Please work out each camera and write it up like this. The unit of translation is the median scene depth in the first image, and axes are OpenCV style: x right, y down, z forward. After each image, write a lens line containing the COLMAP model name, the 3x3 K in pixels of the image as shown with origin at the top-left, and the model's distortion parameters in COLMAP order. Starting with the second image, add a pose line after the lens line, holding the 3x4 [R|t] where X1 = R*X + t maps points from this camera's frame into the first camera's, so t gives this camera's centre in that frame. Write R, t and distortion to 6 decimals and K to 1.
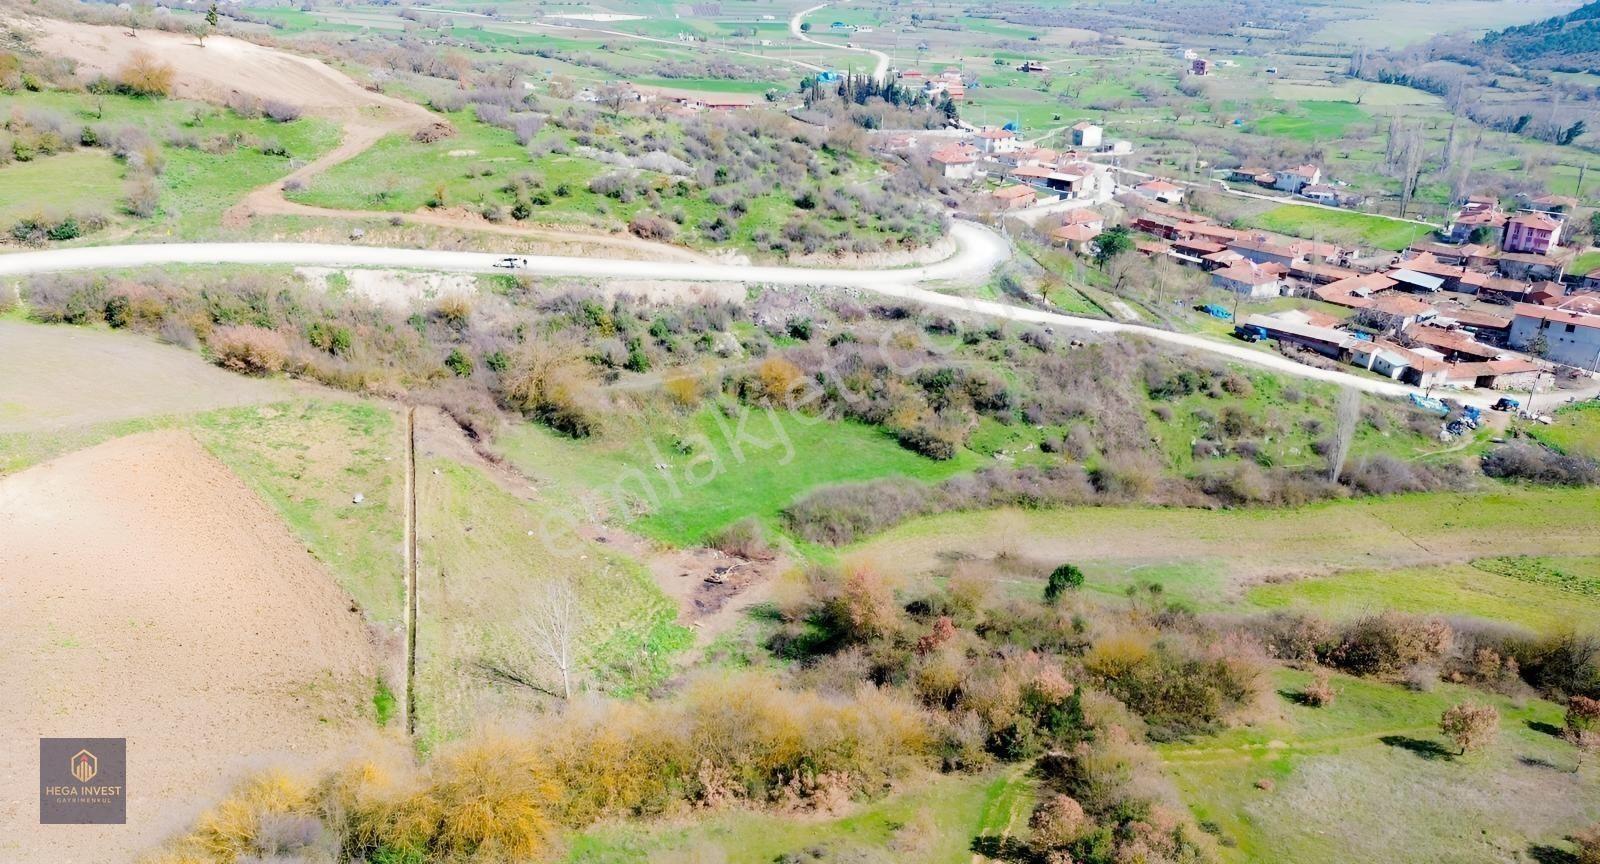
lens RADIAL K [[1128.2, 0, 801.3], [0, 1128.2, 445.5], [0, 0, 1]] dist [0.075494, -0.074408]
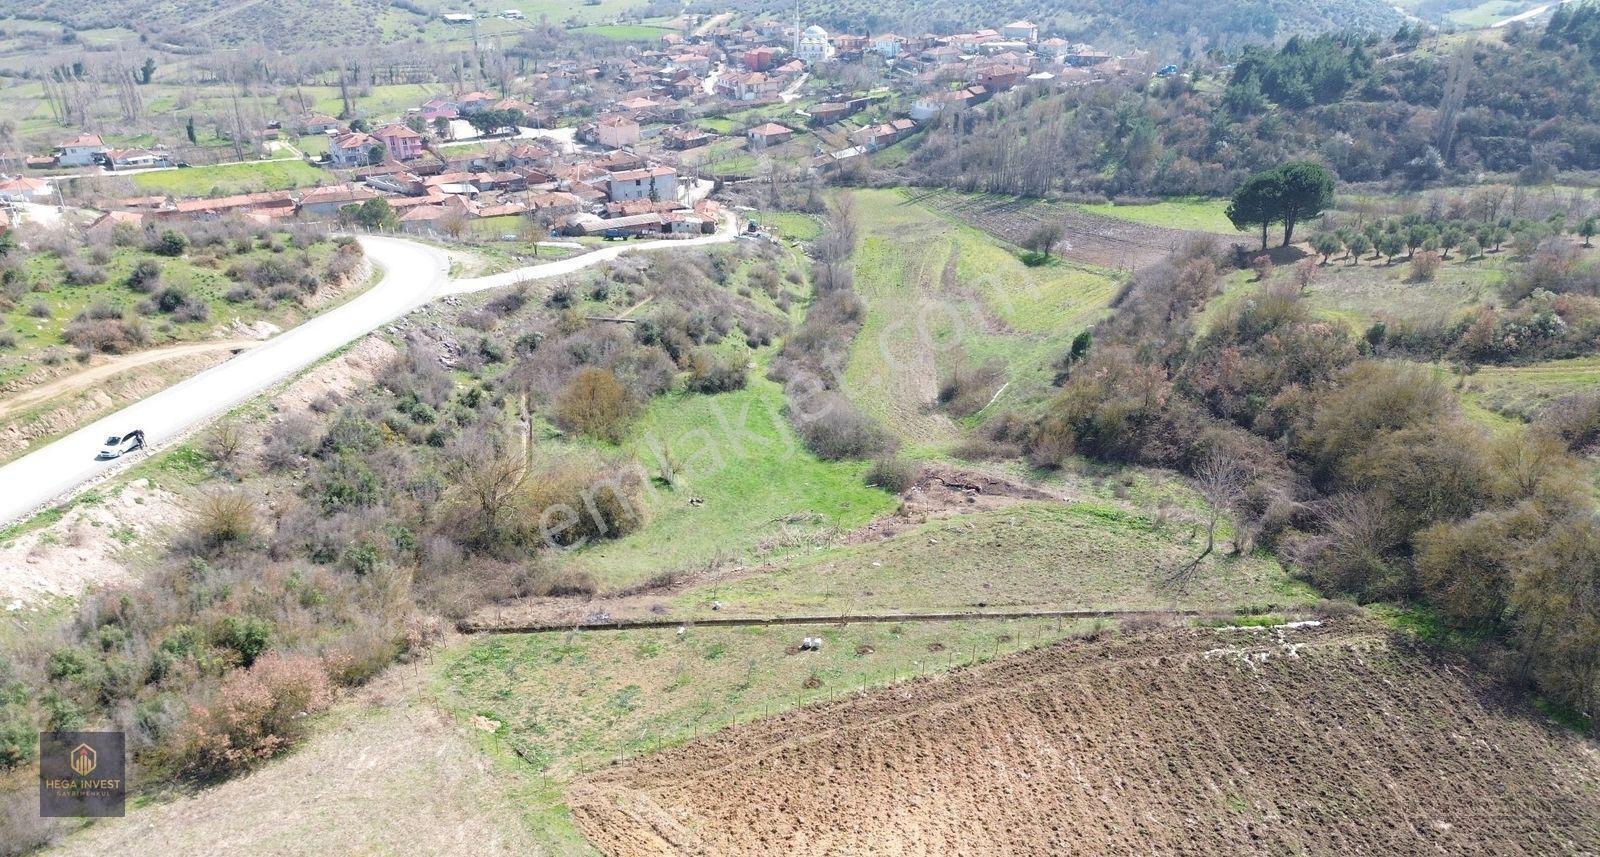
lens RADIAL K [[1128.5, 0, 801.8], [0, 1128.5, 443.9], [0, 0, 1]] dist [0.075397, -0.074635]
pose [[0.260657, -0.426297, 0.866215, -0.630965], [0.392070, 0.866654, 0.308533, -0.192866], [-0.882235, 0.259196, 0.393038, 0.439858]]
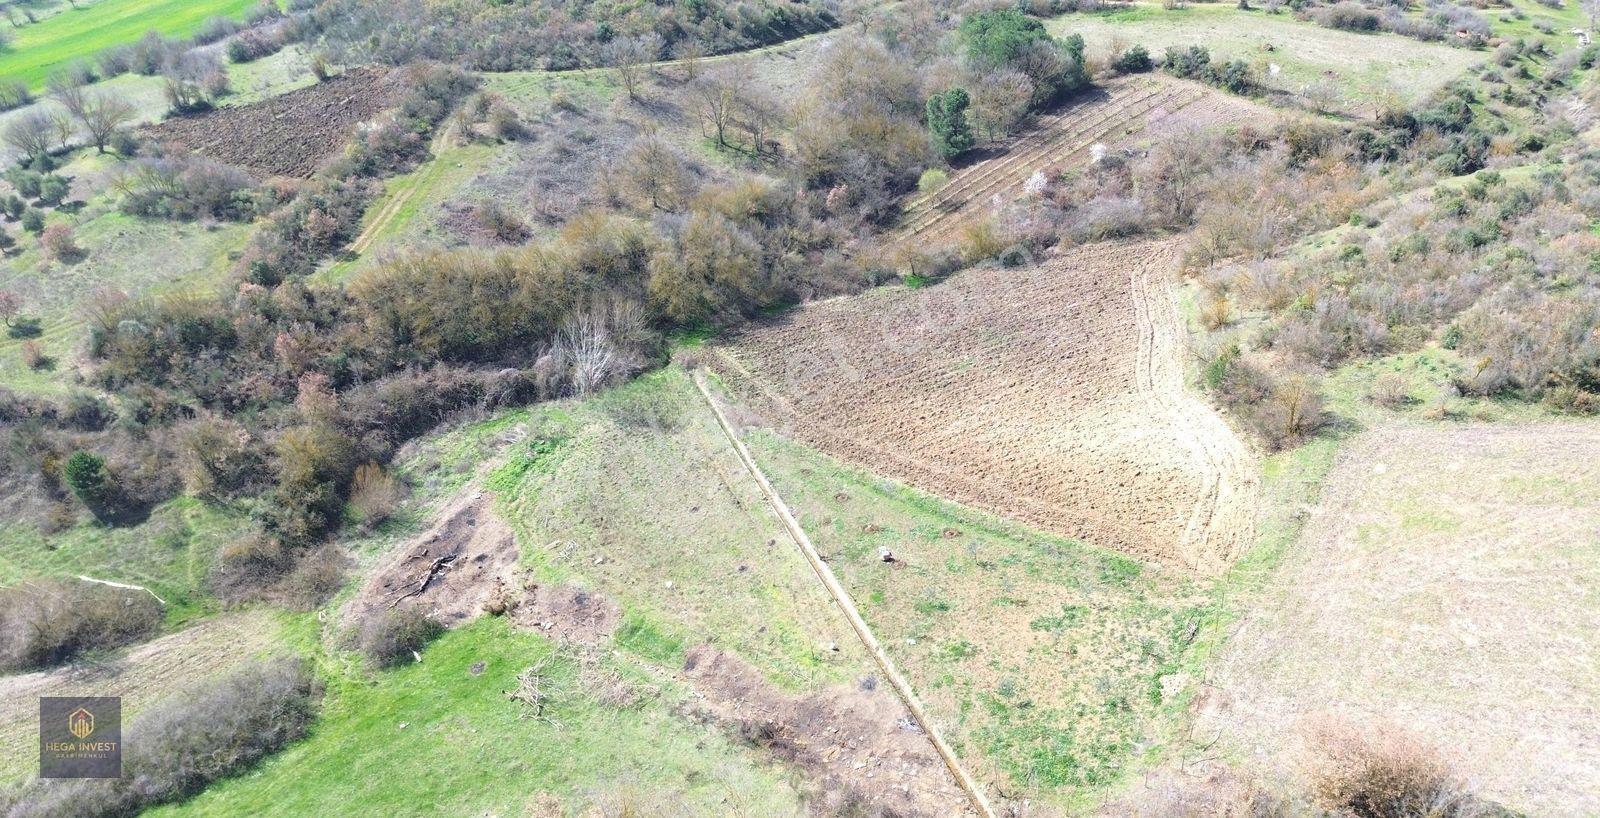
lens RADIAL K [[1125.1, 0, 801.0], [0, 1125.1, 445.9], [0, 0, 1]] dist [0.079420, -0.083605]
pose [[-0.998340, 0.032910, -0.047264, -0.192219], [-0.018267, 0.597339, 0.801781, -0.395612], [0.054620, 0.801314, -0.595746, 0.901640]]
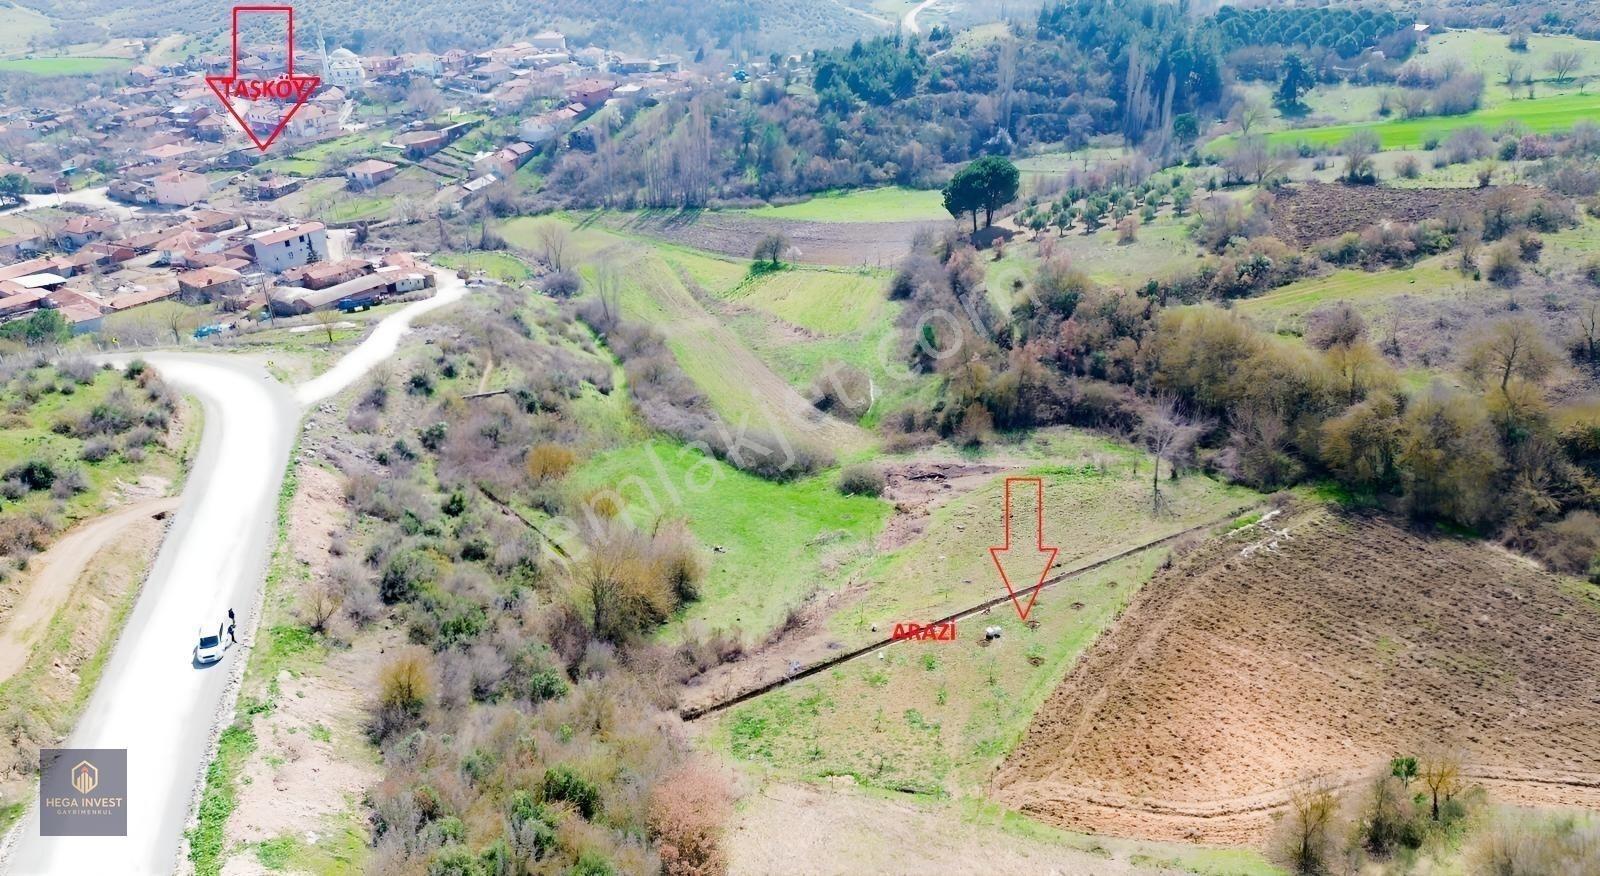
lens RADIAL K [[1128.0, 0, 801.5], [0, 1128.0, 446.0], [0, 0, 1]] dist [0.076388, -0.076109]
pose [[-0.224510, -0.436902, 0.871041, -0.670623], [0.398357, 0.774612, 0.491211, -0.348143], [-0.889330, 0.457267, 0.000135, 0.687890]]
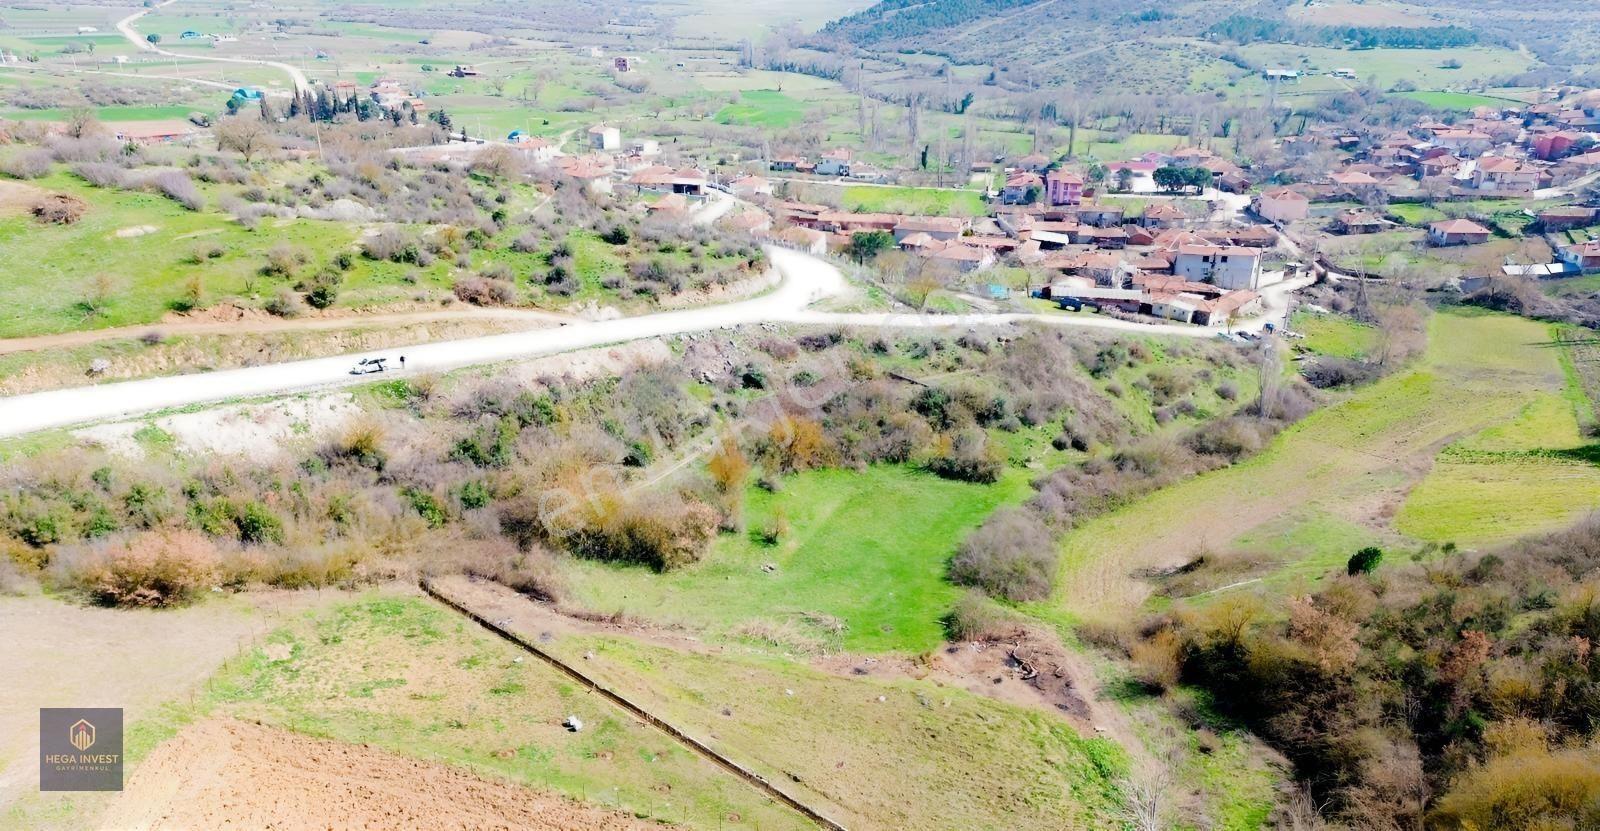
lens RADIAL K [[1129.3, 0, 801.4], [0, 1129.3, 442.1], [0, 0, 1]] dist [0.080499, -0.082744]
pose [[0.845663, -0.217972, 0.487179, -0.372344], [0.219475, 0.974075, 0.054844, -0.085426], [-0.486503, 0.060544, 0.871578, 0.195288]]
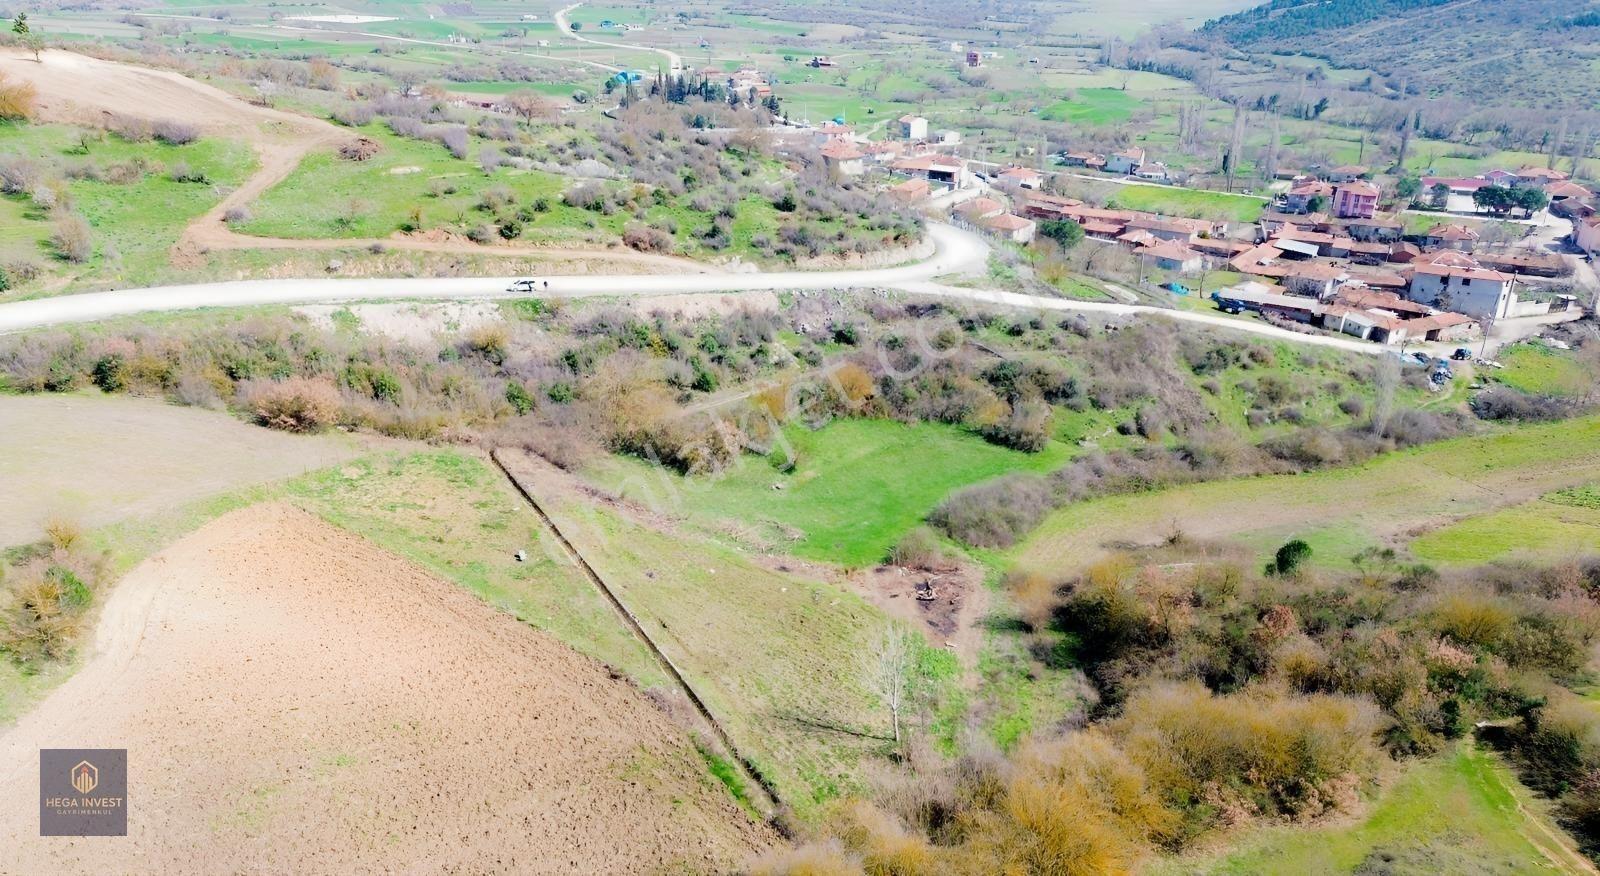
lens RADIAL K [[1128.0, 0, 801.5], [0, 1128.0, 446.0], [0, 0, 1]] dist [0.076388, -0.076109]
pose [[0.973999, -0.095432, 0.205472, -0.225451], [0.094992, 0.995405, 0.012030, -0.019461], [-0.205676, 0.007801, 0.978589, 0.045697]]
